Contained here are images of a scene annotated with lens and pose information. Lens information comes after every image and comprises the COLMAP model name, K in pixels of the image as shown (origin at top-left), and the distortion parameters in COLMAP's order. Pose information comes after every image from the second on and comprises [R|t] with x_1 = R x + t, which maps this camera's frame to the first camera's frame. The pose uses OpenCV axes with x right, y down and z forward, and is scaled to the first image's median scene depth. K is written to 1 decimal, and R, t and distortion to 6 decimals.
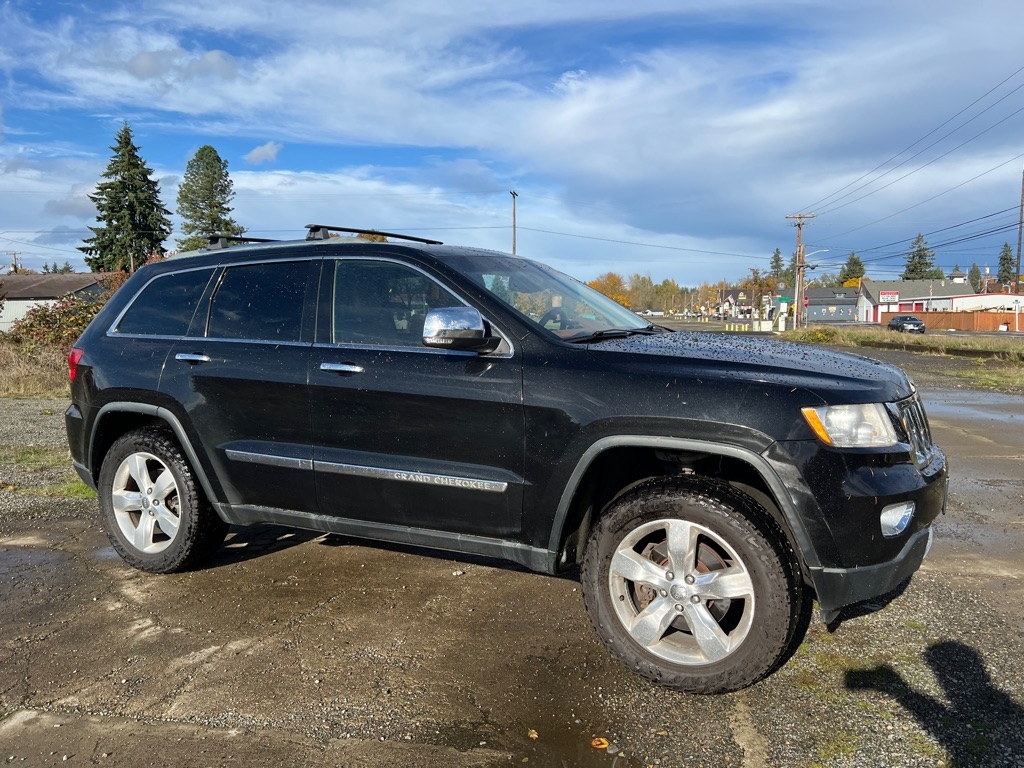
lens RADIAL K [[761.1, 0, 517.8], [0, 761.1, 380.5], [0, 0, 1]] dist [0.056787, -0.063874]
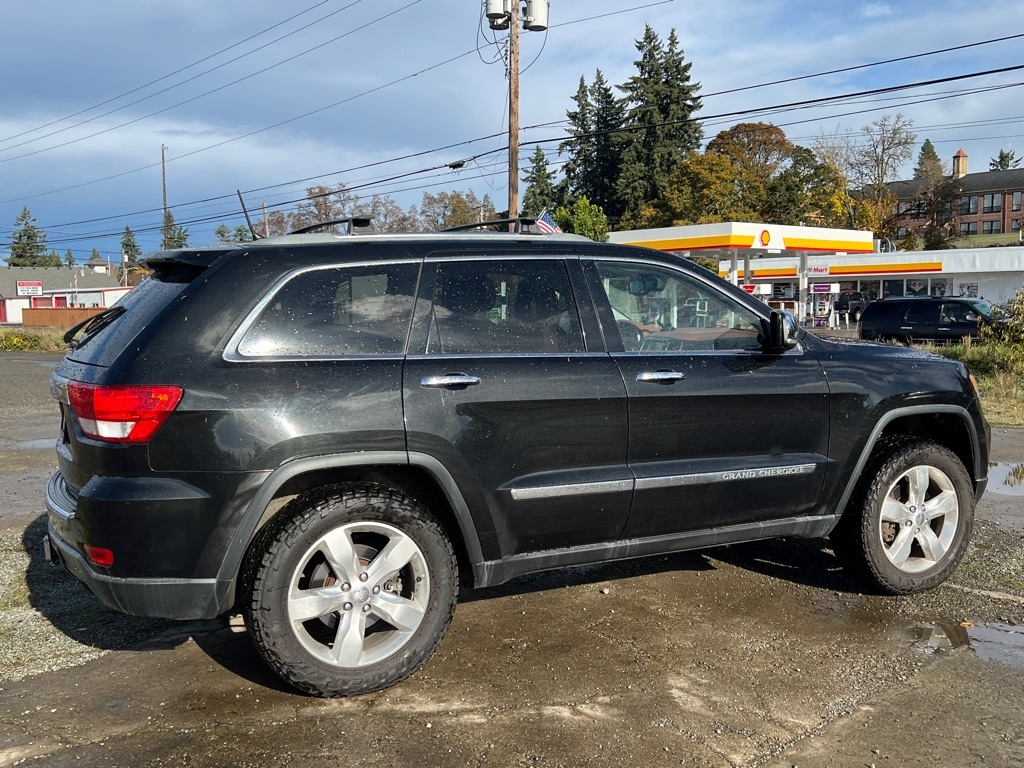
lens RADIAL K [[989.0, 0, 516.7], [0, 989.0, 394.0], [0, 0, 1]] dist [0.105449, -0.211671]
pose [[0.597182, -0.074511, 0.798637, -1.313803], [0.077102, 0.996398, 0.035309, -0.051697], [-0.798391, 0.040491, 0.600776, 0.398986]]
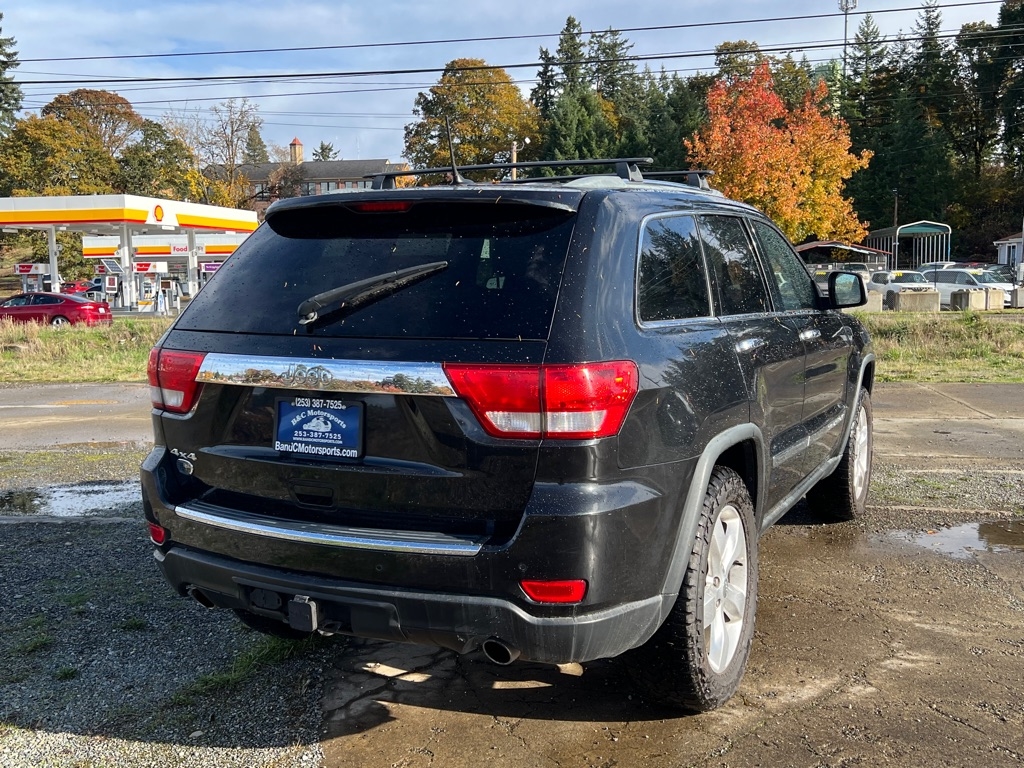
lens RADIAL K [[999.8, 0, 515.3], [0, 999.8, 385.6], [0, 0, 1]] dist [0.071431, -0.116394]
pose [[0.001508, -0.103904, 0.994586, -1.509070], [0.099348, 0.989682, 0.103241, -0.121817], [-0.995052, 0.098655, 0.011815, 1.355412]]
